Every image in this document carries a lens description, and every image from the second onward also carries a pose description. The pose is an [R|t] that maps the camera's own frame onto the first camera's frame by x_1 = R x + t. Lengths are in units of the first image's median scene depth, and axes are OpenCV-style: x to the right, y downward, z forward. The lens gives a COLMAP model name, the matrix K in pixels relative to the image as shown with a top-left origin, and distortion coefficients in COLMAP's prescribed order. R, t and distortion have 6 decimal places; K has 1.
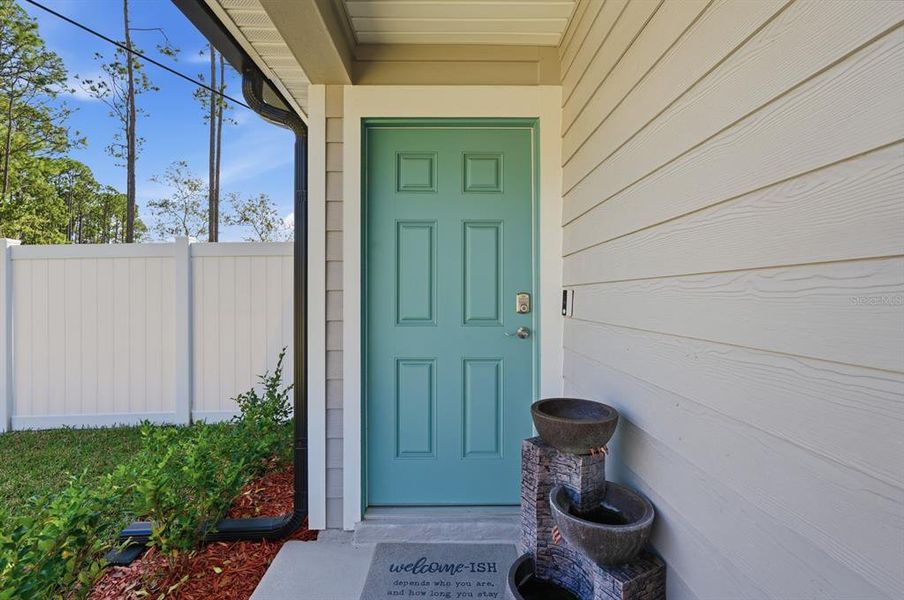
lens RADIAL K [[398.1, 0, 452.0], [0, 398.1, 300.0], [0, 0, 1]] dist [-0.003130, -0.000084]
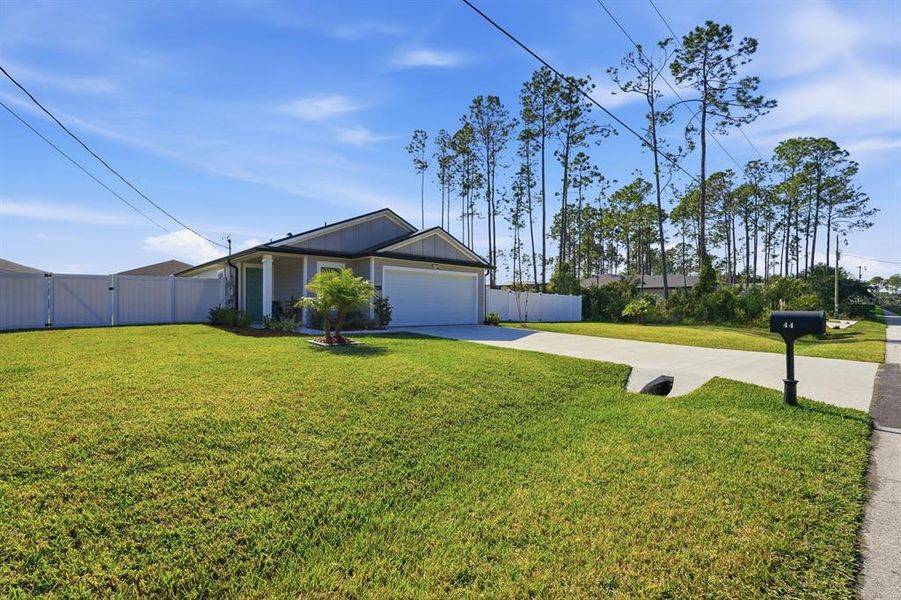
lens RADIAL K [[409.3, 0, 451.0], [0, 409.3, 309.3], [0, 0, 1]] dist [-0.002498, -0.000261]
pose [[0.749413, 0.003726, 0.662092, -0.207211], [-0.006401, 0.999978, 0.001618, 0.025099], [-0.662071, -0.005450, 0.749421, -0.626339]]
